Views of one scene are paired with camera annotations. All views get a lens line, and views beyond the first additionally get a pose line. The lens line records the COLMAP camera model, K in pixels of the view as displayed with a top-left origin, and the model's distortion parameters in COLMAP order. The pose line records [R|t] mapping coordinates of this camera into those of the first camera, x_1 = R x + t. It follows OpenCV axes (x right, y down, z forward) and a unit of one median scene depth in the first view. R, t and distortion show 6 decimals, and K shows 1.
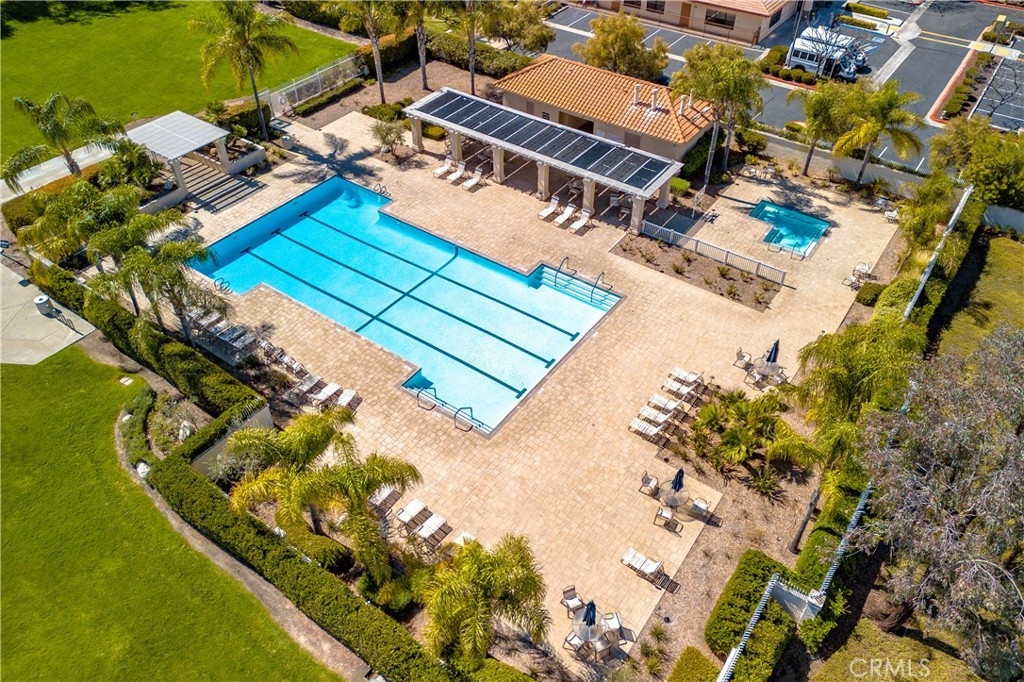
lens RADIAL K [[733.3, 0, 505.7], [0, 733.3, 325.3], [0, 0, 1]] dist [0.054268, -0.002167]
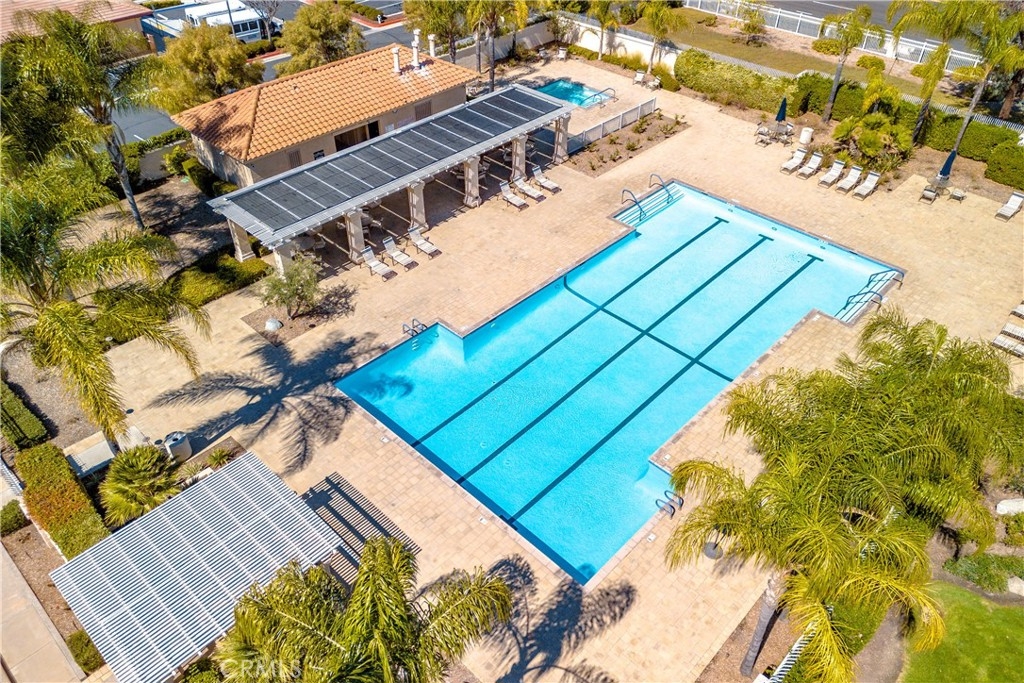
lens RADIAL K [[734.4, 0, 511.1], [0, 734.4, 370.9], [0, 0, 1]] dist [0.023938, -0.001564]
pose [[0.132181, -0.658599, 0.740794, -0.710056], [0.654579, 0.619211, 0.433709, -0.418642], [-0.744348, 0.427580, 0.512953, 0.719634]]
